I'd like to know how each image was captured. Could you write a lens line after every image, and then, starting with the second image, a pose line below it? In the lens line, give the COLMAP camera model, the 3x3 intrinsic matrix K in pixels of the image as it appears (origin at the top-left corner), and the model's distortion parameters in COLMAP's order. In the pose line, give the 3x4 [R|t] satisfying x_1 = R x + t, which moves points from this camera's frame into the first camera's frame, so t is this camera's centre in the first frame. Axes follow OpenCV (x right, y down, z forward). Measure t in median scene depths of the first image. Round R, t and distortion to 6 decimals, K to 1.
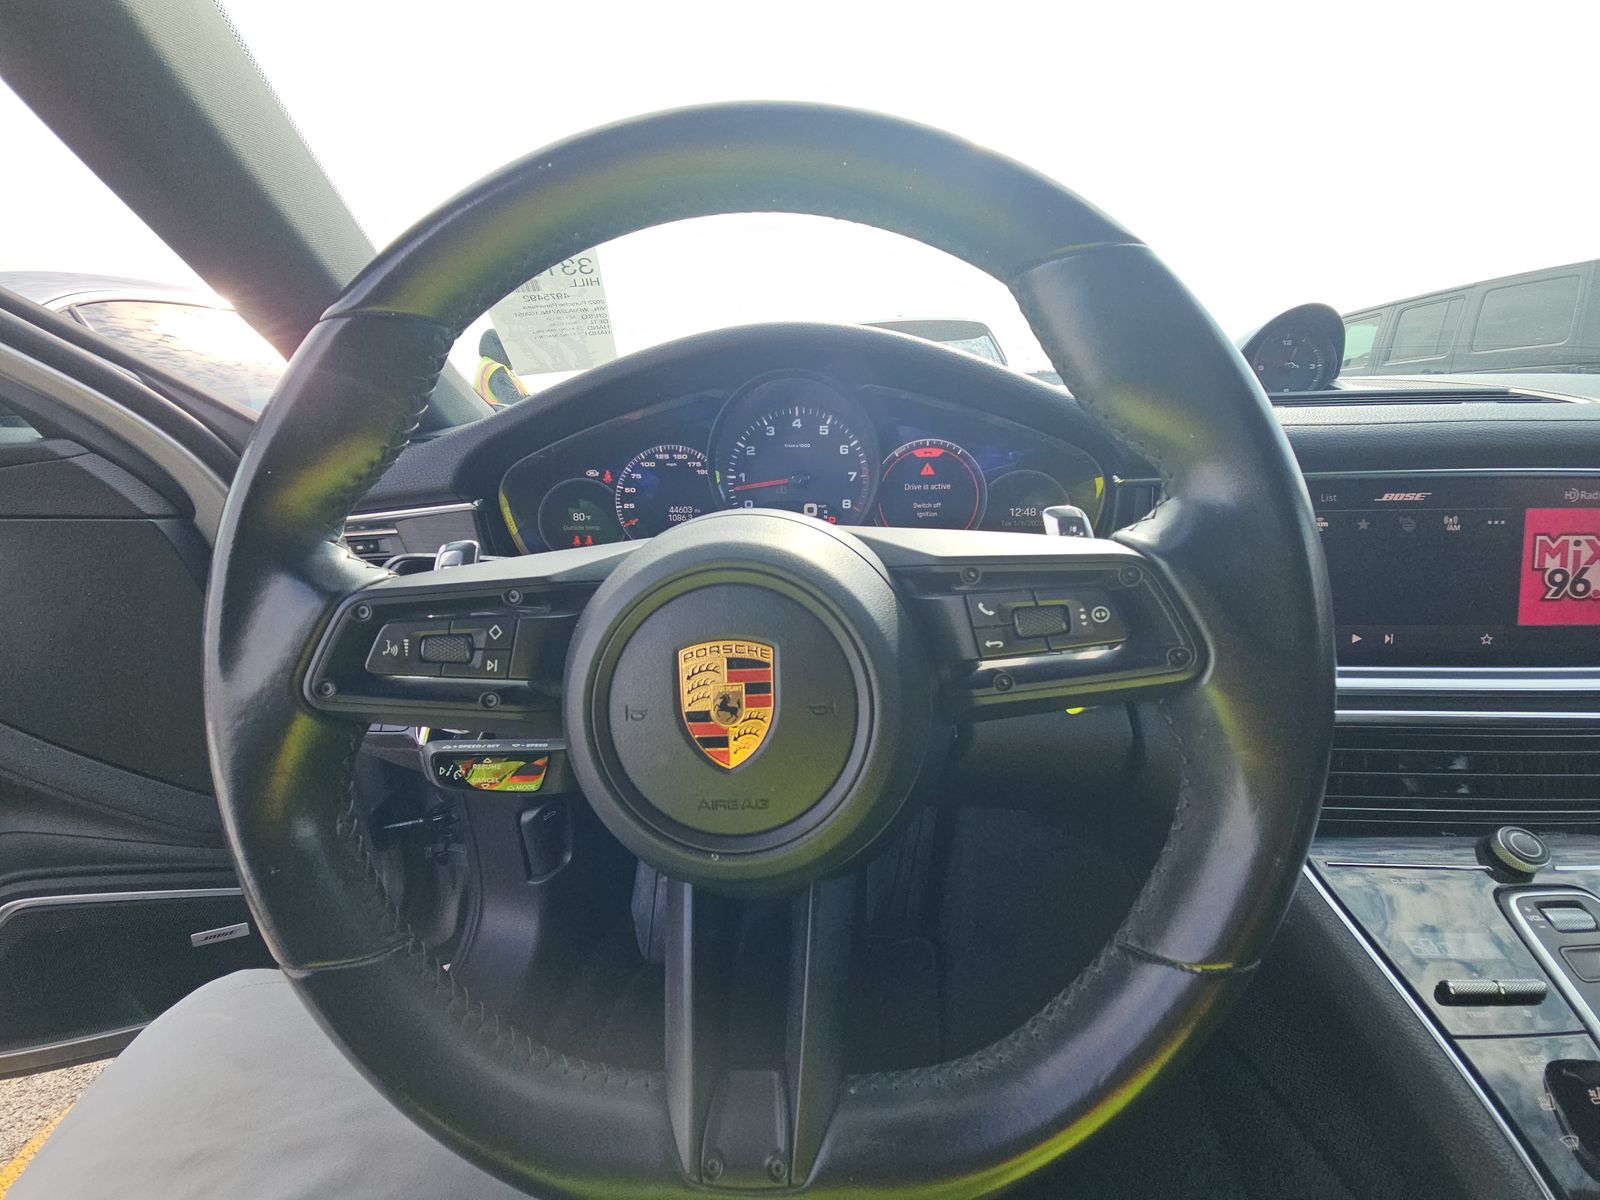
lens RADIAL K [[637.4, 0, 800.0], [0, 637.4, 600.0], [0, 0, 1]] dist [0.001313, -0.013121]
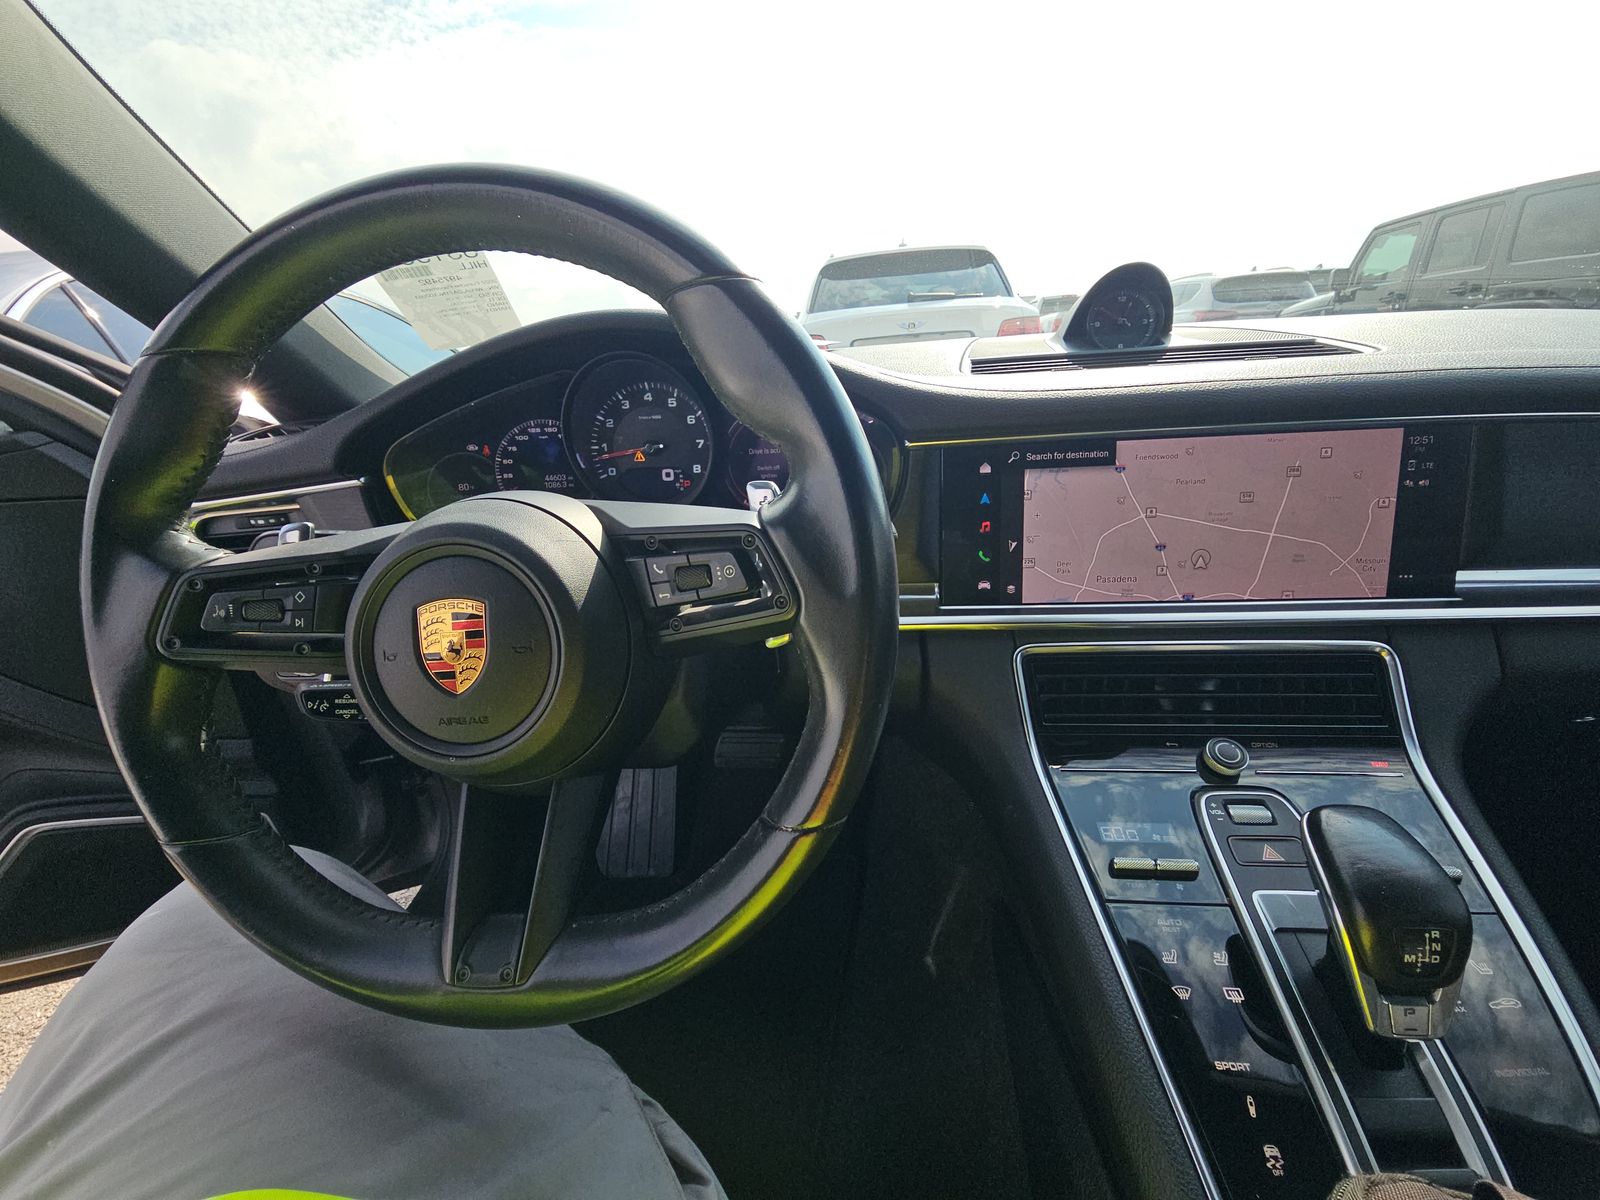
lens RADIAL K [[630.6, 0, 800.0], [0, 630.6, 600.0], [0, 0, 1]] dist [-0.001133, -0.012264]
pose [[0.999431, -0.024935, -0.022708, 0.381723], [0.026855, 0.995708, 0.088564, -0.019228], [0.020402, -0.089124, 0.995812, -0.171026]]
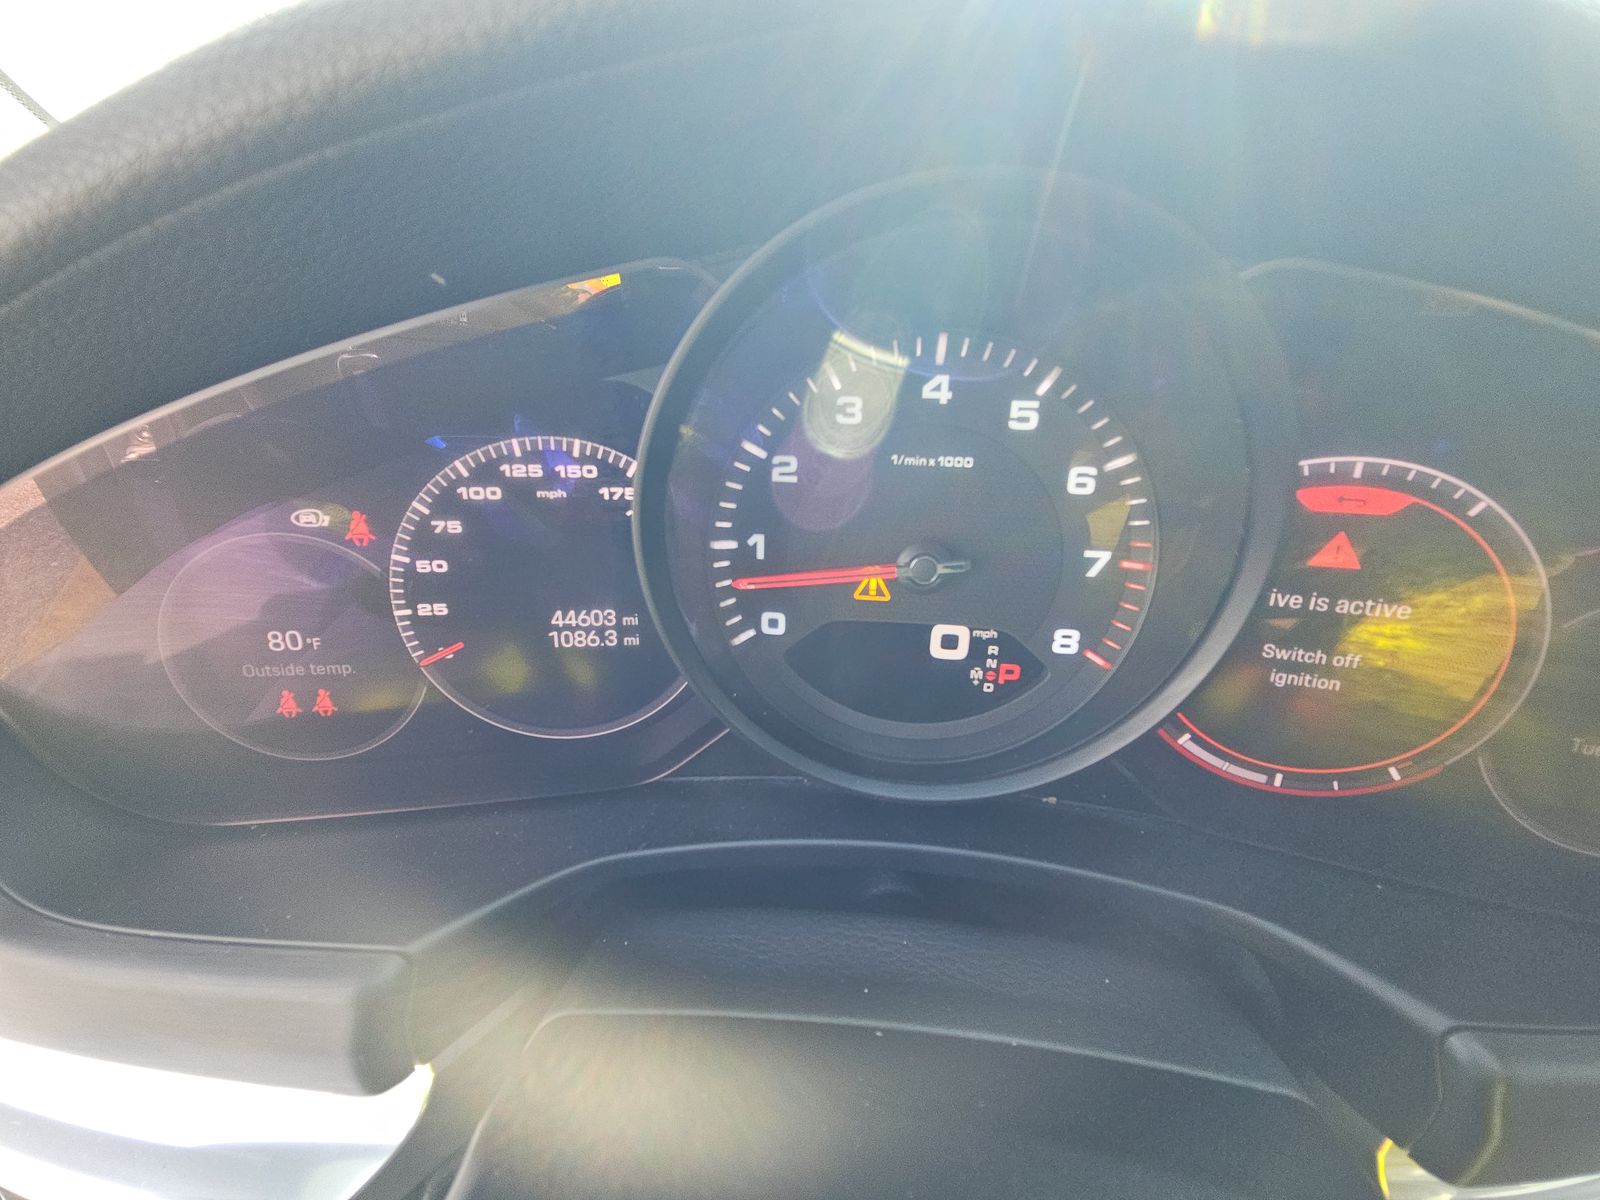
lens RADIAL K [[648.8, 0, 800.0], [0, 648.8, 600.0], [0, 0, 1]] dist [0.000210, -0.000022]
pose [[0.999152, 0.038812, -0.013720, -0.086899], [-0.036423, 0.988802, 0.144718, -0.301328], [0.019183, -0.144096, 0.989378, 0.925287]]
